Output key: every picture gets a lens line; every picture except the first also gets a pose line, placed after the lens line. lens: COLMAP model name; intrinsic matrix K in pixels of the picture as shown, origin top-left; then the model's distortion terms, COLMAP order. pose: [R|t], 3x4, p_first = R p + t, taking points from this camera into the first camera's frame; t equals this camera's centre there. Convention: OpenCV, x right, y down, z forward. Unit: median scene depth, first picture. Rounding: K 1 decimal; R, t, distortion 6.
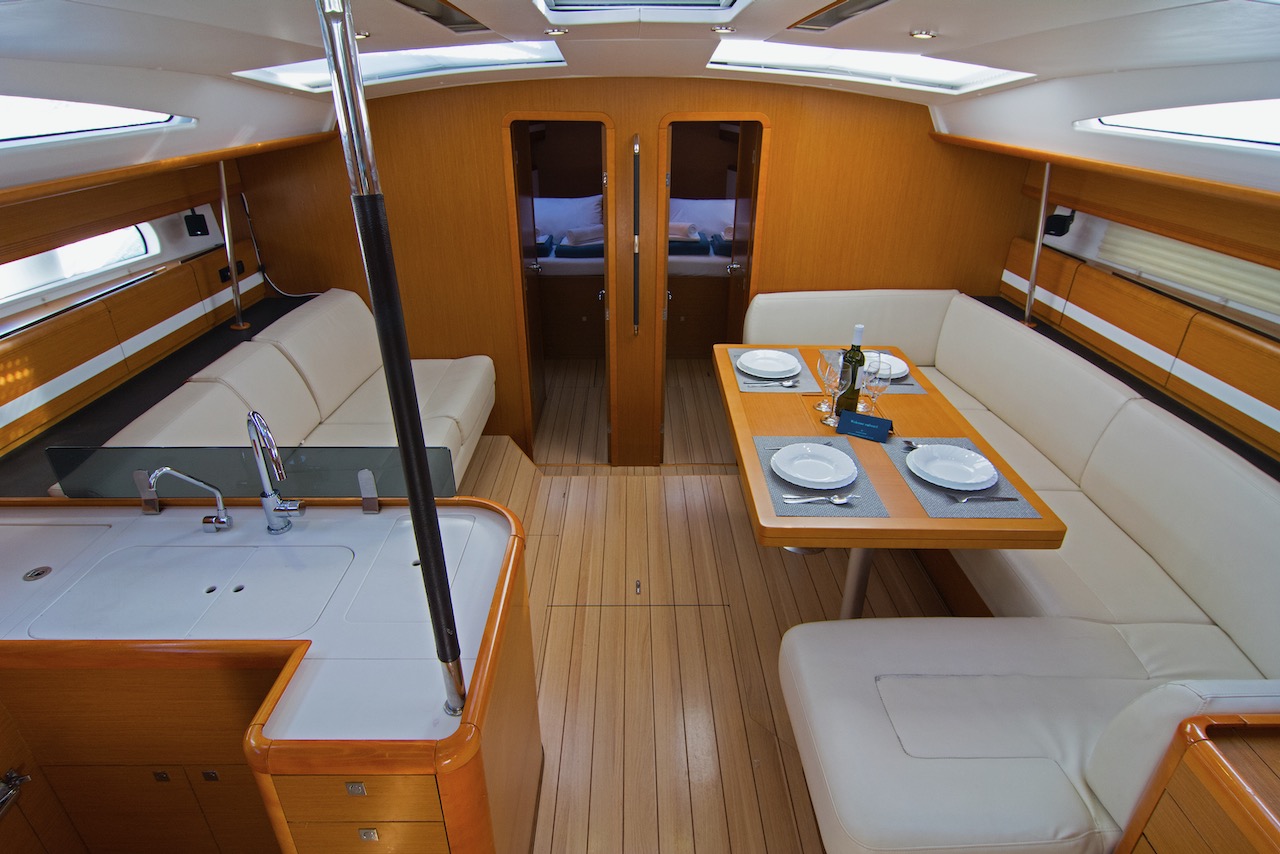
lens RADIAL K [[677.5, 0, 632.9], [0, 677.5, 422.8], [0, 0, 1]] dist [-0.002184, 0.000243]
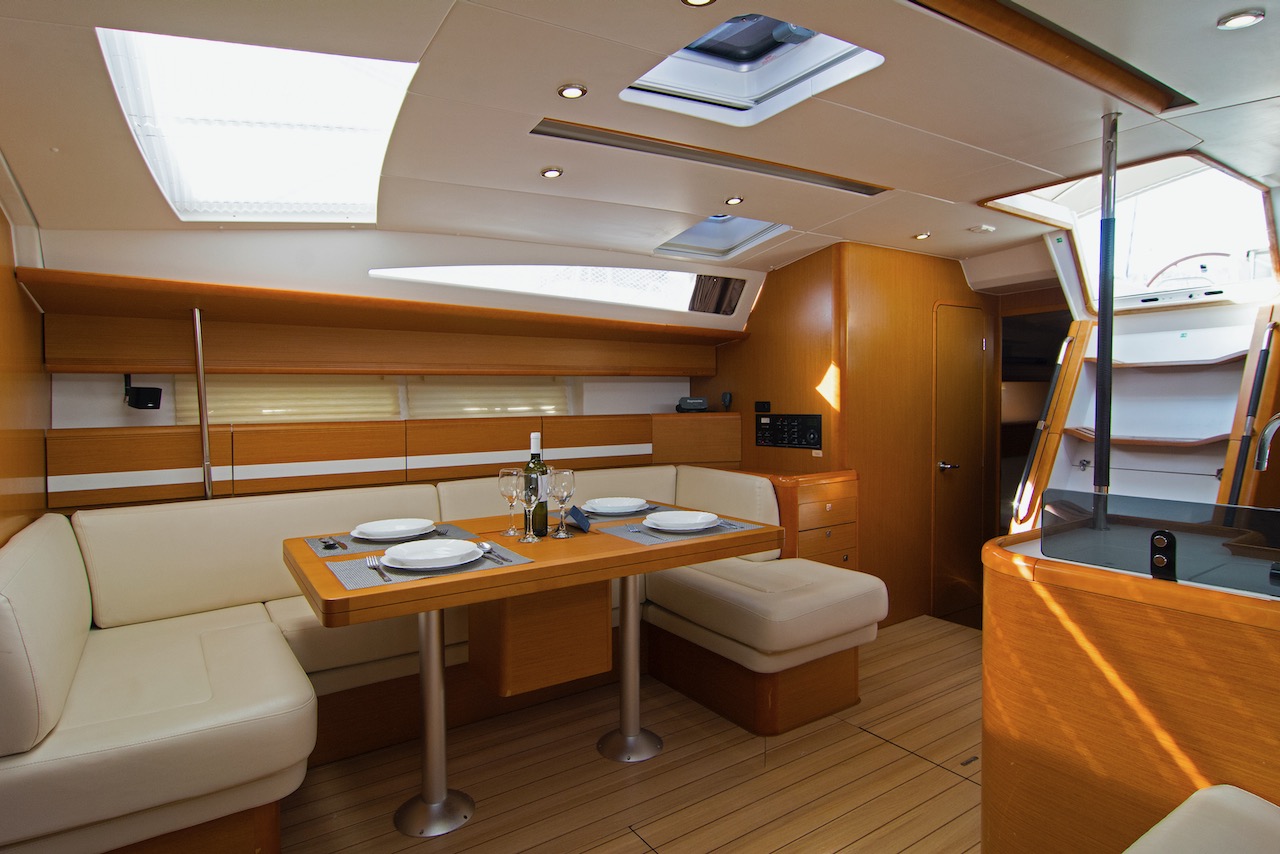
lens RADIAL K [[677.5, 0, 632.9], [0, 677.5, 422.8], [0, 0, 1]] dist [-0.002184, 0.000243]
pose [[-0.548097, -0.025022, 0.836041, -0.399120], [0.390956, 0.875976, 0.282523, -0.271854], [-0.739421, 0.481705, -0.470337, 0.984185]]
